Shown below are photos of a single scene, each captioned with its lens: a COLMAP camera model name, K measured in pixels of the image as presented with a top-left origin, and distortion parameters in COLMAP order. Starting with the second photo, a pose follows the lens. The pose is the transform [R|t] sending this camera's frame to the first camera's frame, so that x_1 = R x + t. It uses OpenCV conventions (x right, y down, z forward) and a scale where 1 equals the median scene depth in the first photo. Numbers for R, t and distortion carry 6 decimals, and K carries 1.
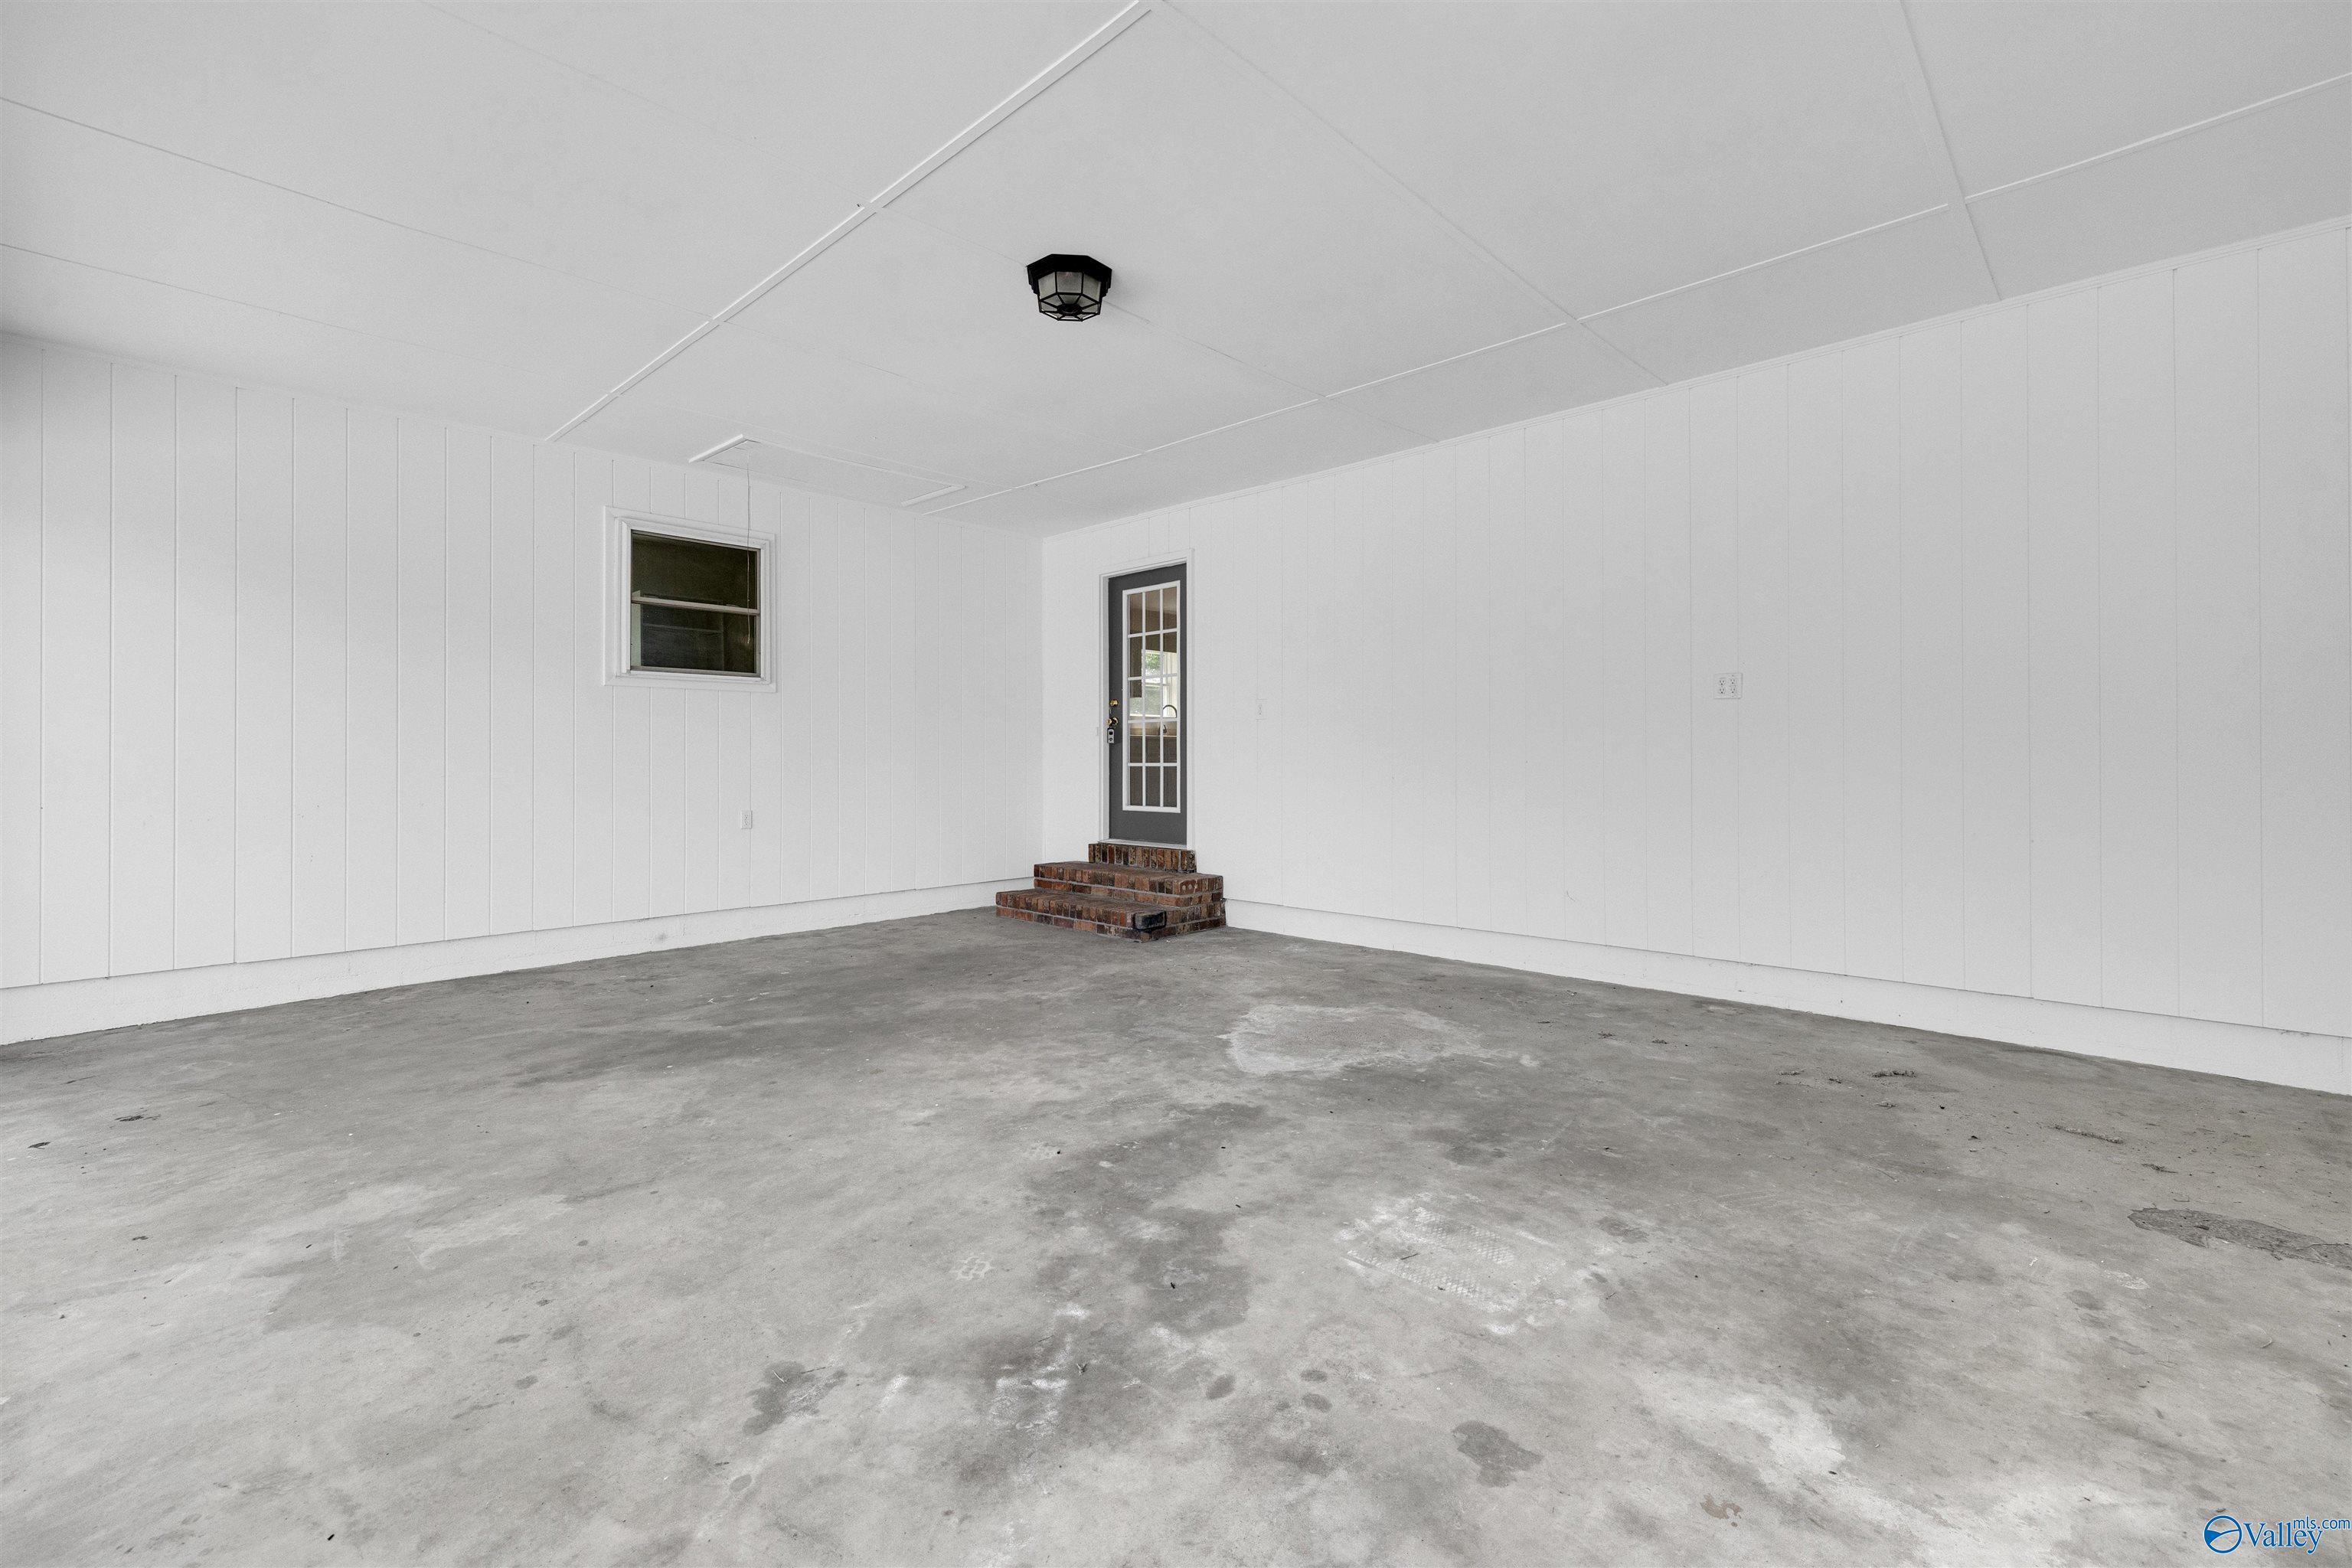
lens RADIAL K [[1006.4, 0, 1159.8], [0, 1006.4, 776.8], [0, 0, 1]] dist [-0.001880, -0.000103]
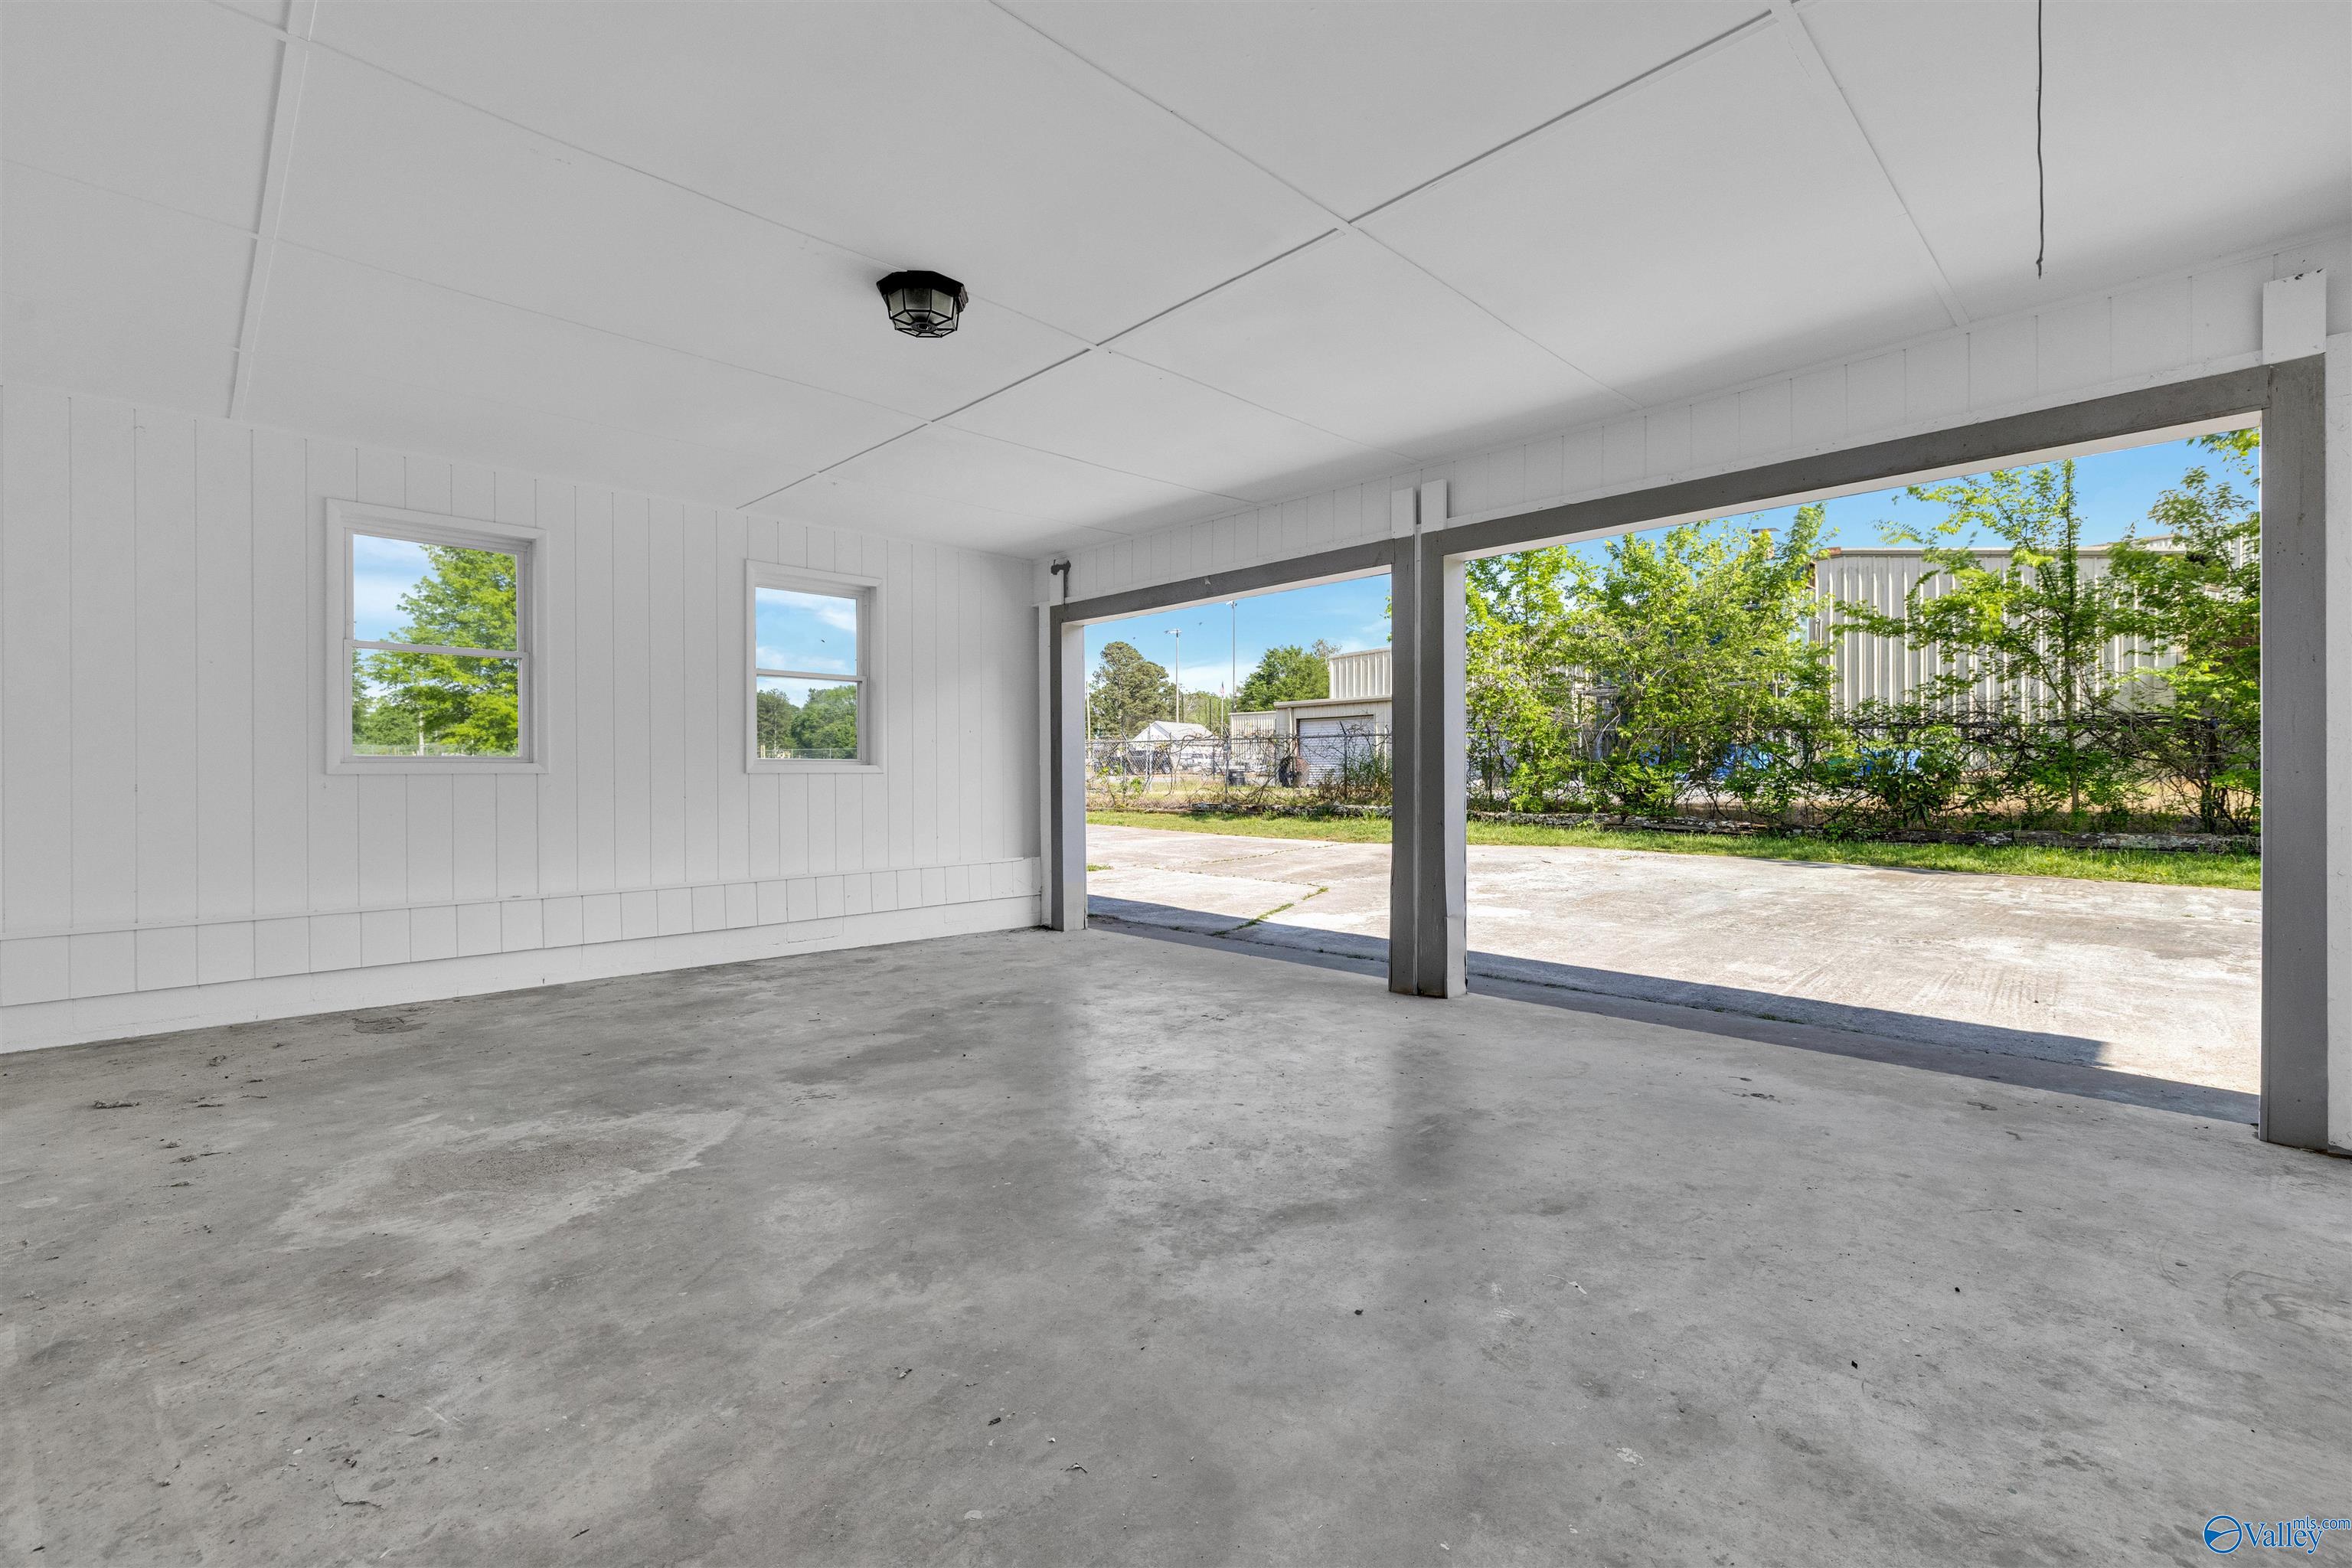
lens RADIAL K [[1006.4, 0, 1159.8], [0, 1006.4, 776.8], [0, 0, 1]] dist [-0.001880, -0.000103]
pose [[-0.999742, 0.004577, 0.022267, -0.360831], [0.004941, 0.999854, 0.016348, -0.043235], [-0.022189, 0.016454, -0.999618, 2.109220]]
